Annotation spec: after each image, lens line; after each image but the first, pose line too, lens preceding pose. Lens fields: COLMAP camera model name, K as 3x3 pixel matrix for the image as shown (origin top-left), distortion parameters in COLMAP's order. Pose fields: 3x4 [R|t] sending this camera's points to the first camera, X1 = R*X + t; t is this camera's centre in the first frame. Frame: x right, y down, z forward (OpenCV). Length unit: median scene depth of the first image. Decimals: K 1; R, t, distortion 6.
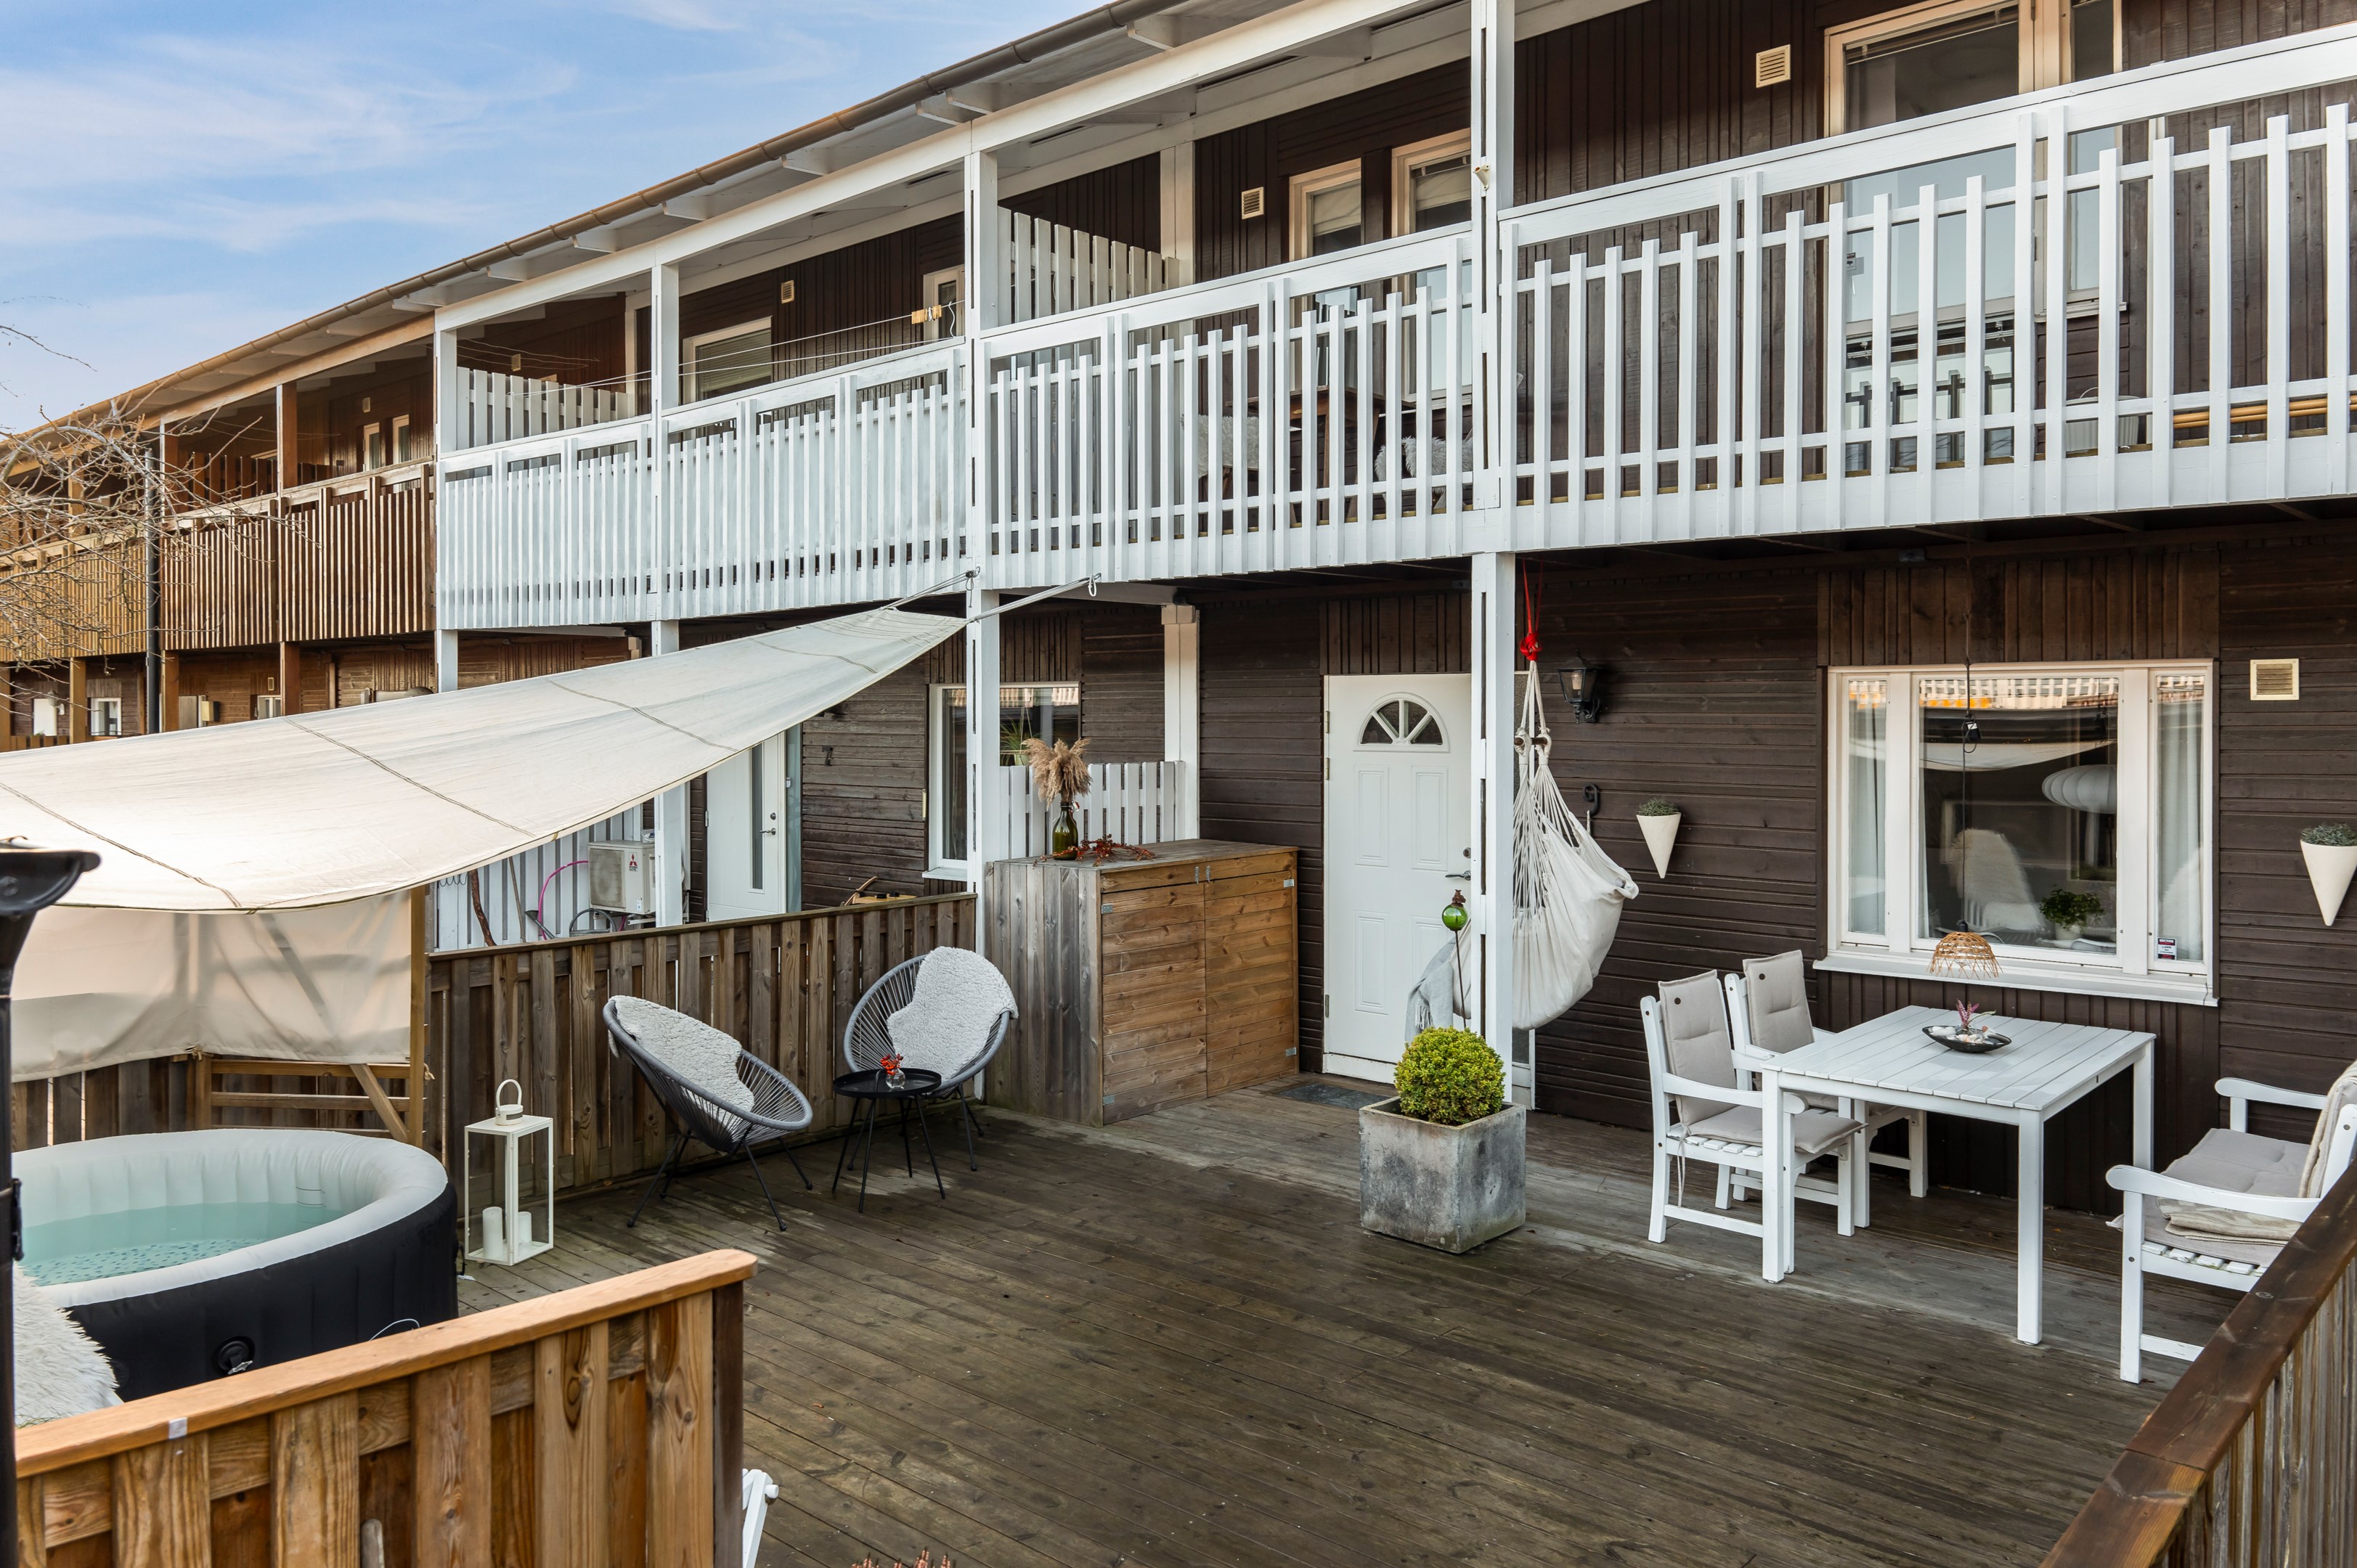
lens RADIAL K [[1669.9, 0, 1186.8], [0, 1669.9, 764.8], [0, 0, 1]] dist [0.026277, -0.027831]
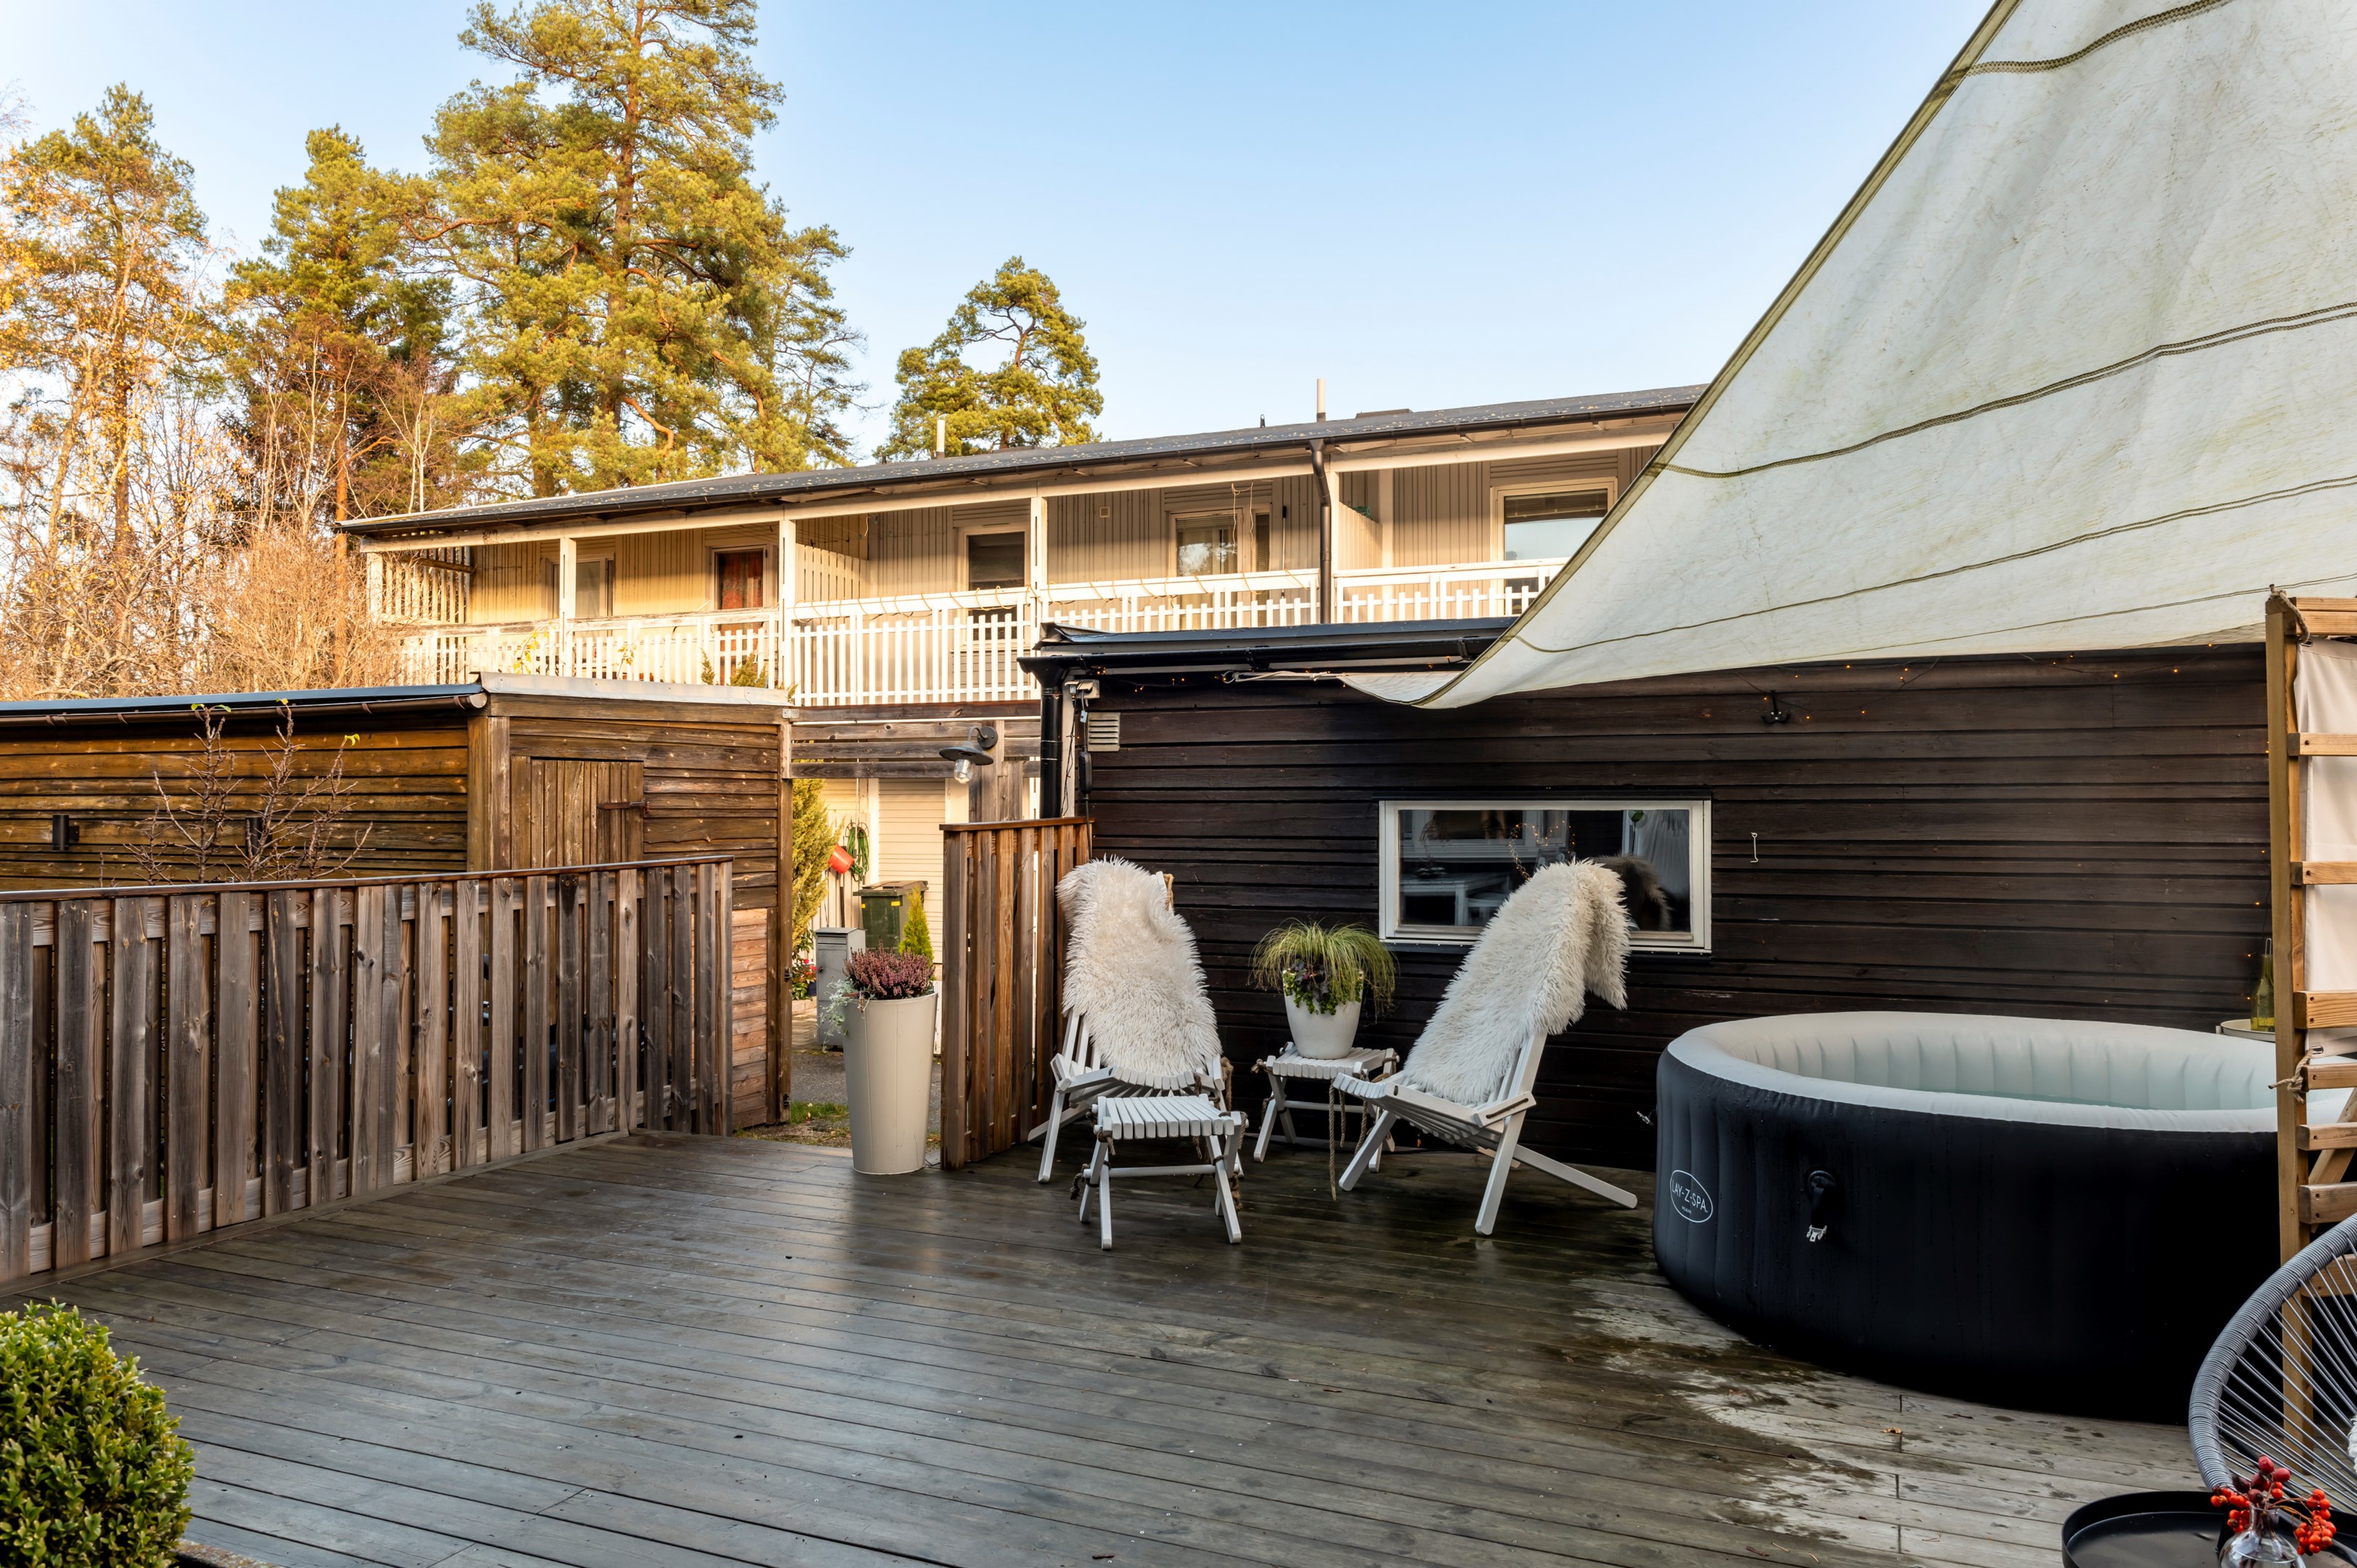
lens RADIAL K [[1669.9, 0, 1181.6], [0, 1669.9, 779.9], [0, 0, 1]] dist [0.026277, -0.027831]
pose [[-0.950920, -0.002576, -0.309427, 0.069381], [-0.007741, 0.999850, 0.015466, 0.087777], [0.309341, 0.017102, -0.950797, 1.506421]]
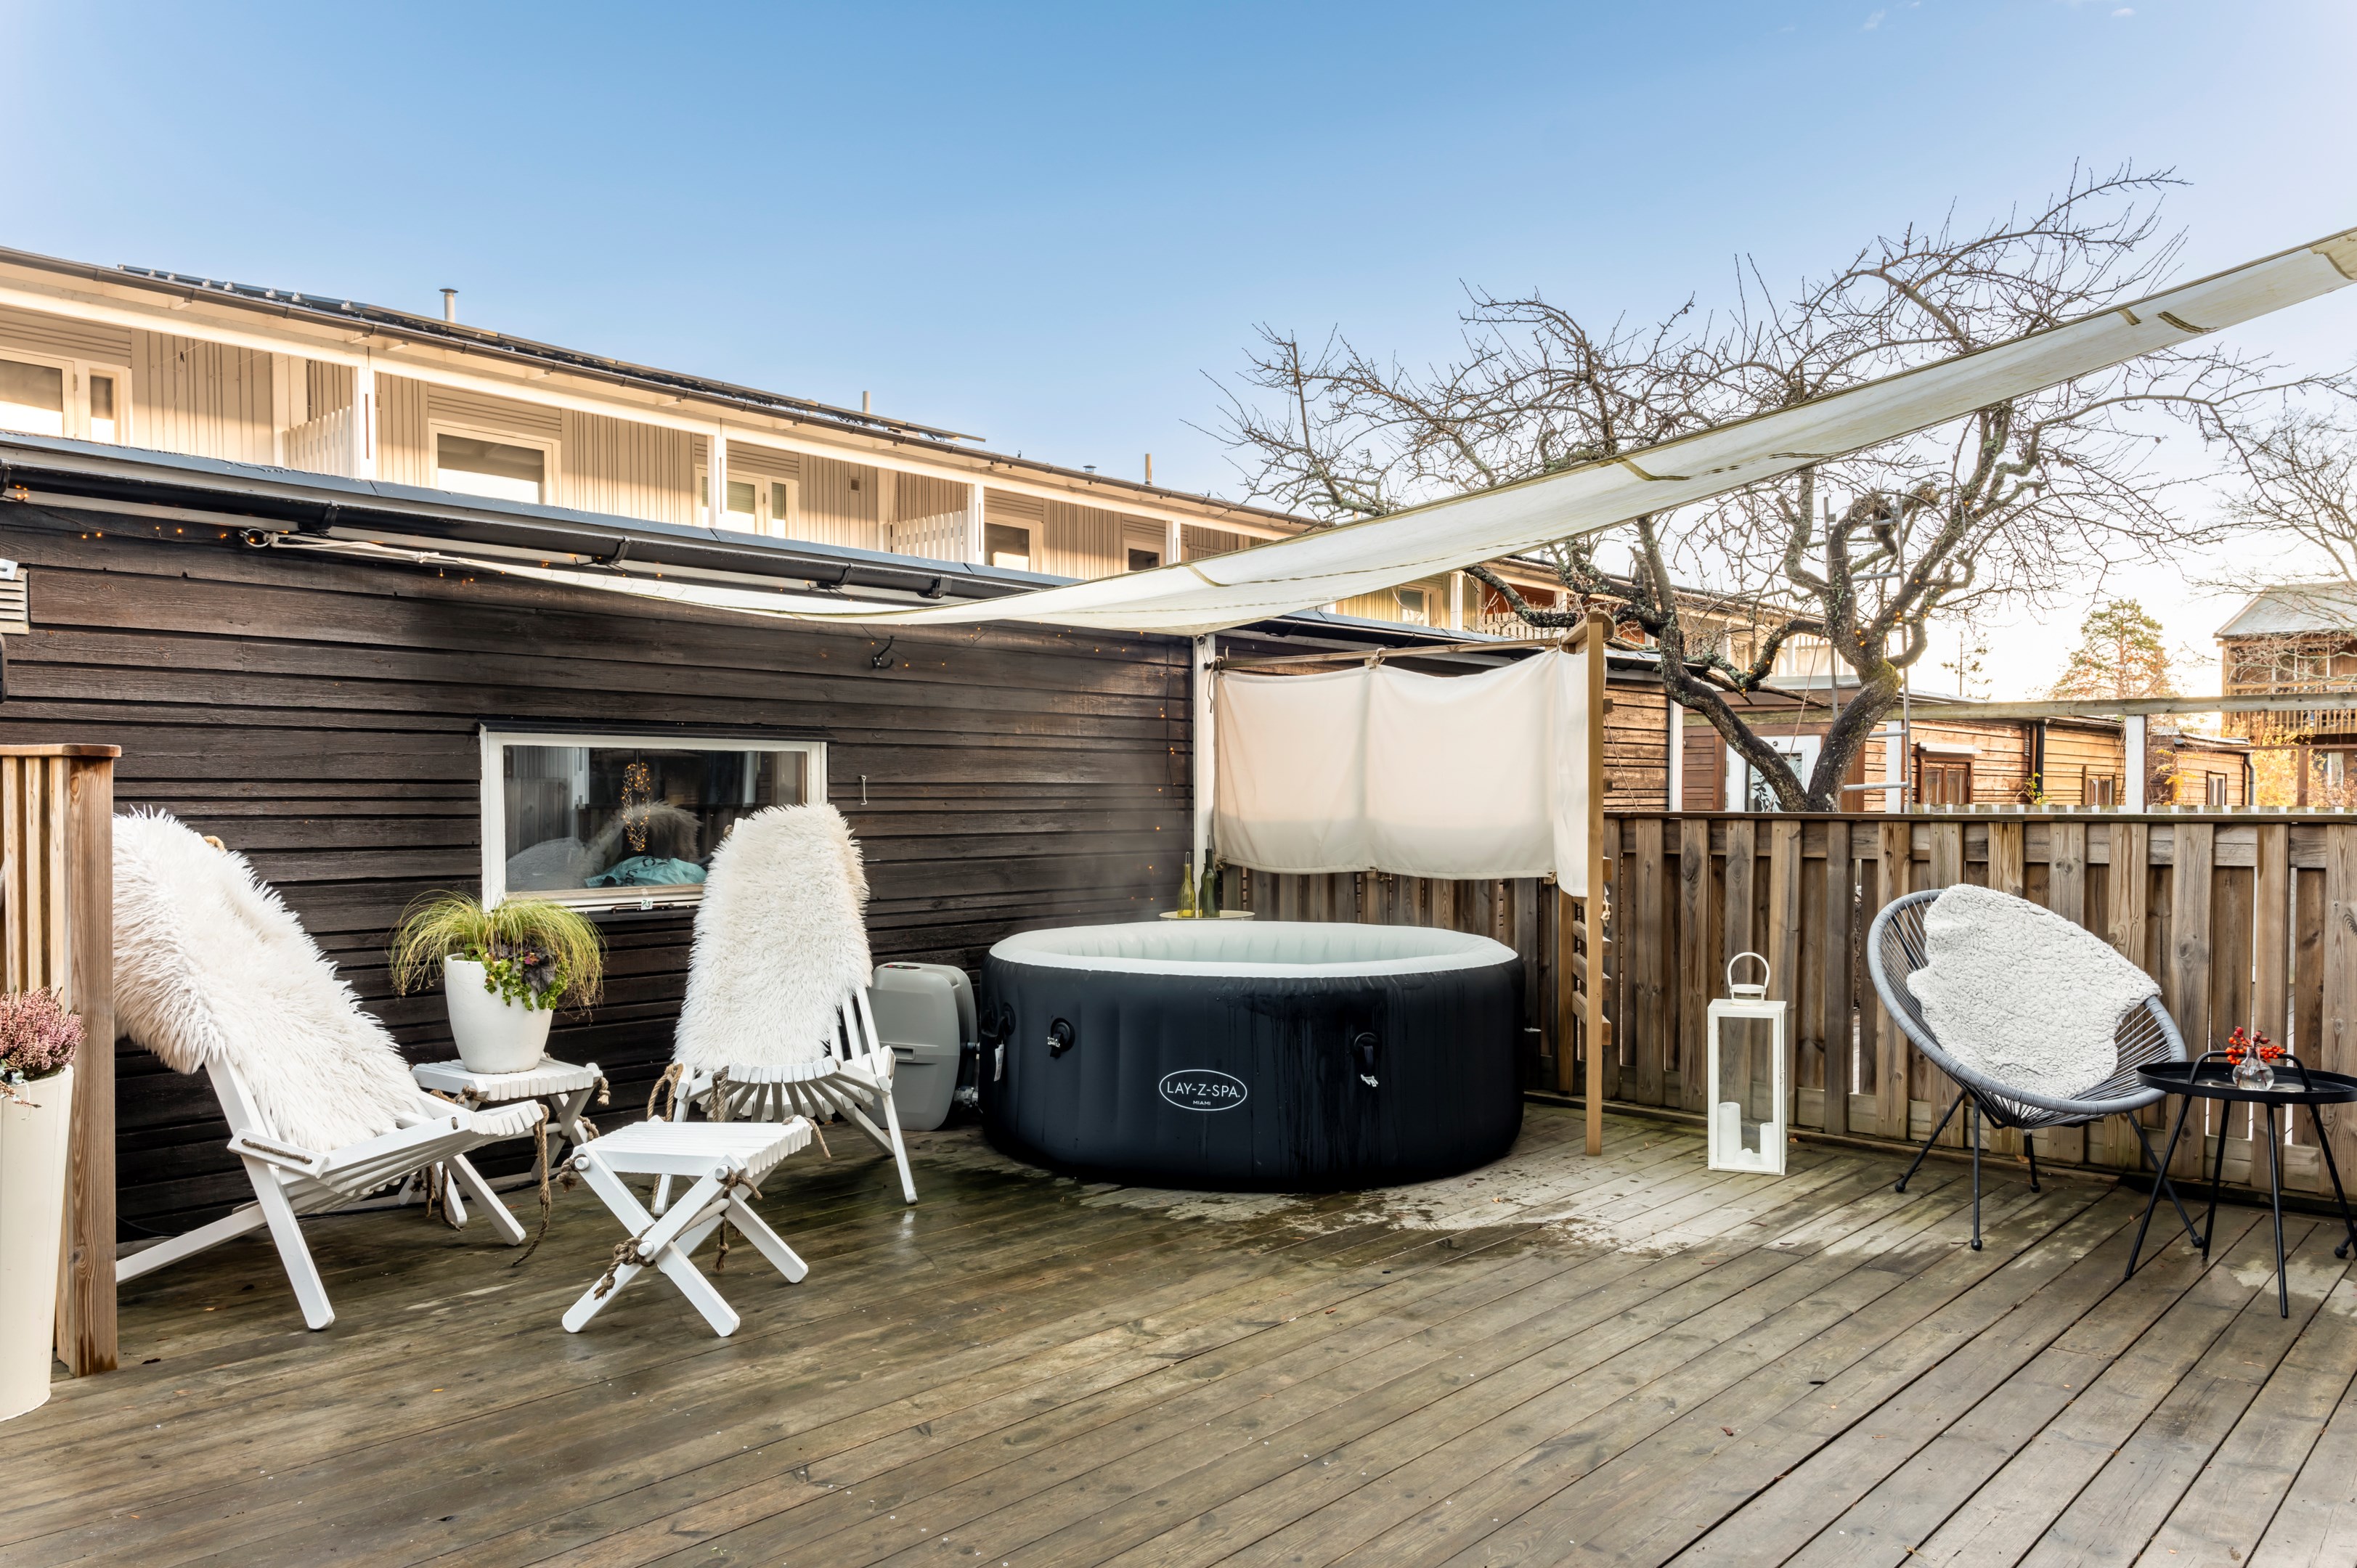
lens RADIAL K [[1669.9, 0, 1188.7], [0, 1669.9, 841.2], [0, 0, 1]] dist [0.026277, -0.027831]
pose [[0.006854, 0.031259, -0.999488, 0.463897], [-0.033975, 0.998942, 0.031009, 0.135676], [0.999399, 0.033745, 0.007908, 0.825490]]
